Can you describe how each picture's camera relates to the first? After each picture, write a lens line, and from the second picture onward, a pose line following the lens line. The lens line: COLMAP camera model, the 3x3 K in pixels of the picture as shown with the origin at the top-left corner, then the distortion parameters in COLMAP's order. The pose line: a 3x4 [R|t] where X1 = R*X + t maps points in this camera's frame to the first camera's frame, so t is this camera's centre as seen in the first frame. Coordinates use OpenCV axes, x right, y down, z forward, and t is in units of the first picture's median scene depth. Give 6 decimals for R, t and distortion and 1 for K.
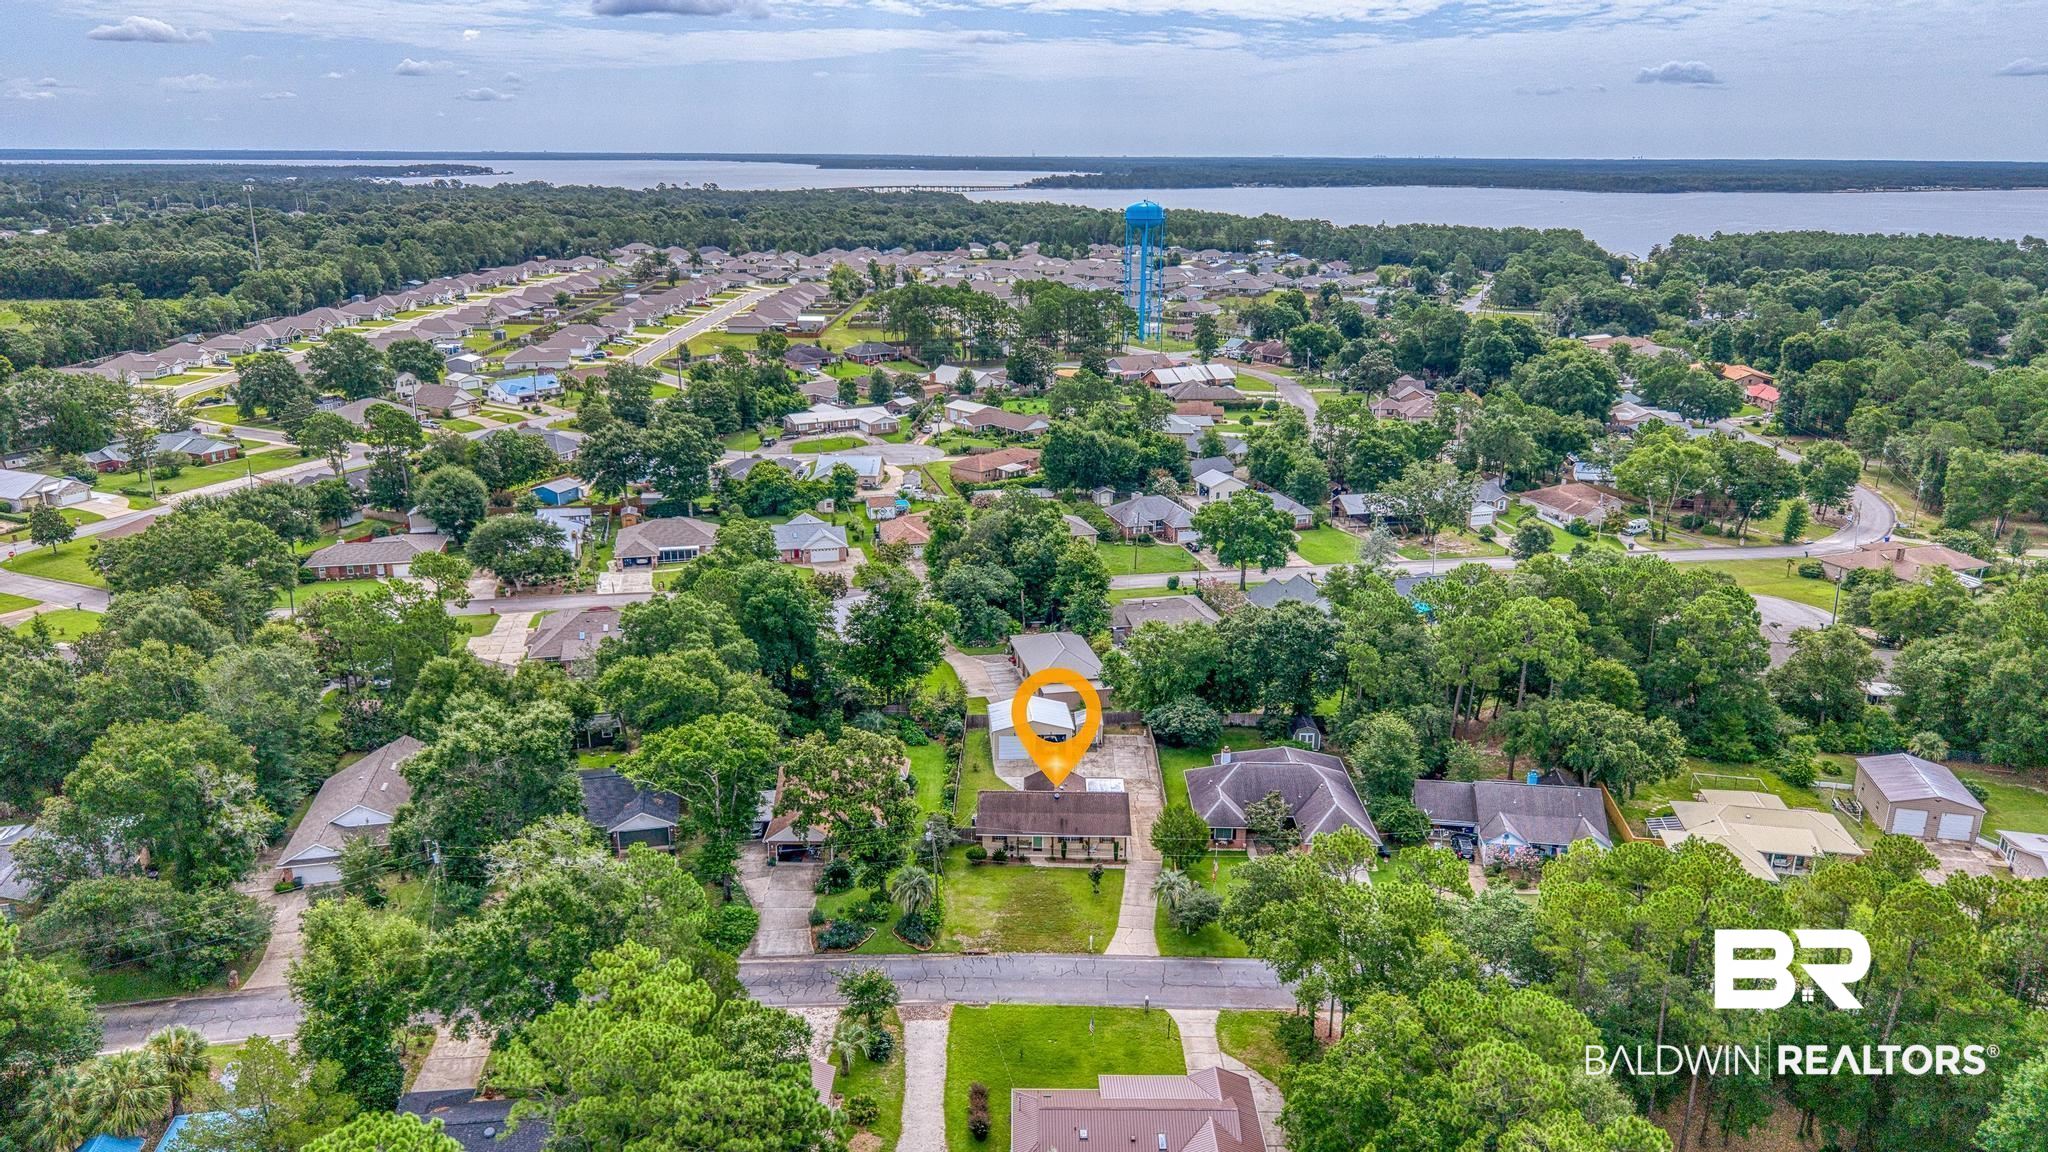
lens RADIAL K [[1462.7, 0, 1023.9], [0, 1462.7, 576.8], [0, 0, 1]] dist [0.025712, -0.007422]
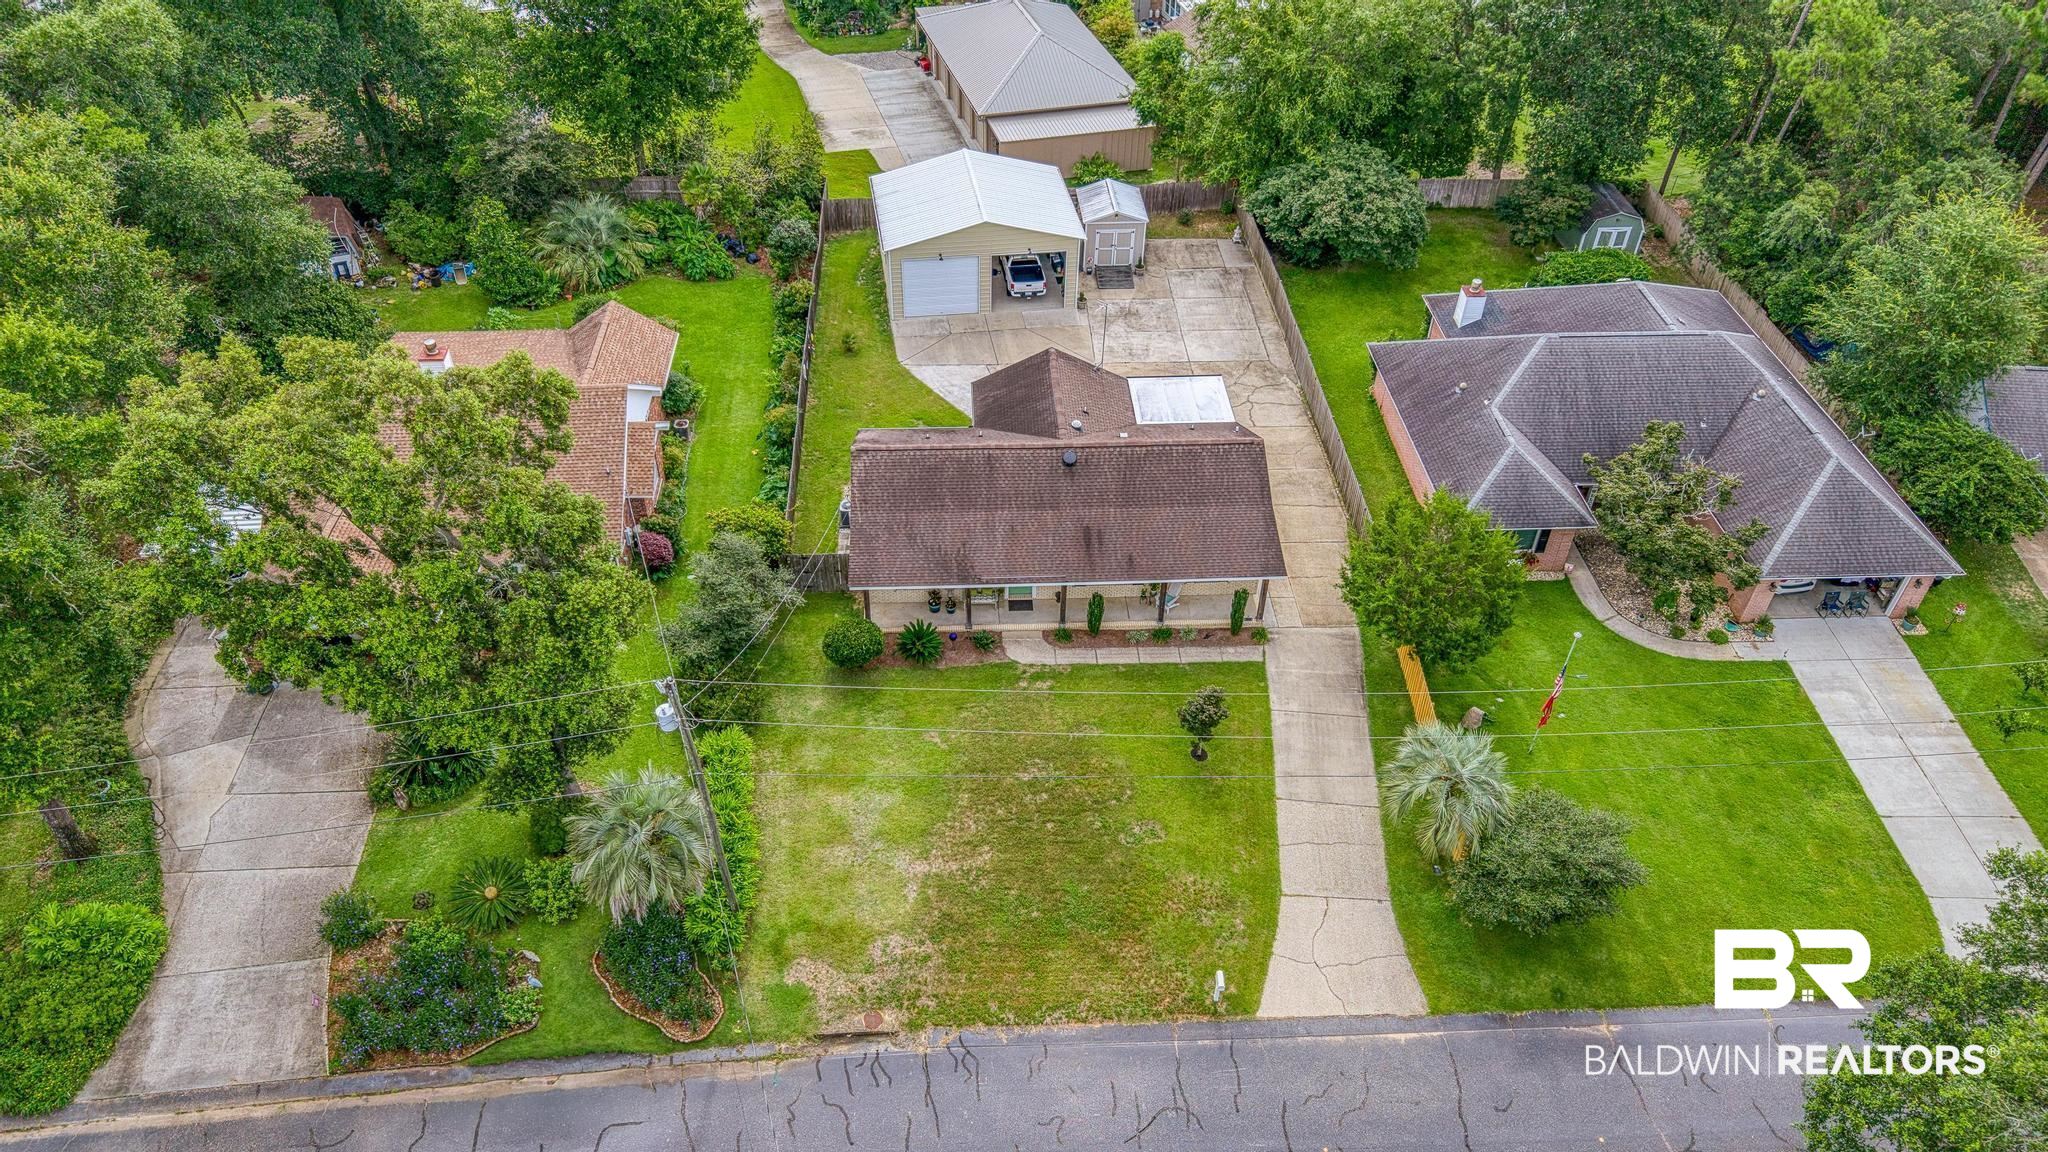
lens RADIAL K [[1462.7, 0, 1020.4], [0, 1462.7, 576.1], [0, 0, 1]] dist [0.025712, -0.007422]
pose [[0.997996, -0.034769, 0.052866, -0.008882], [0.011951, 0.924040, 0.382110, 0.035229], [-0.062136, -0.380712, 0.922604, 0.593661]]
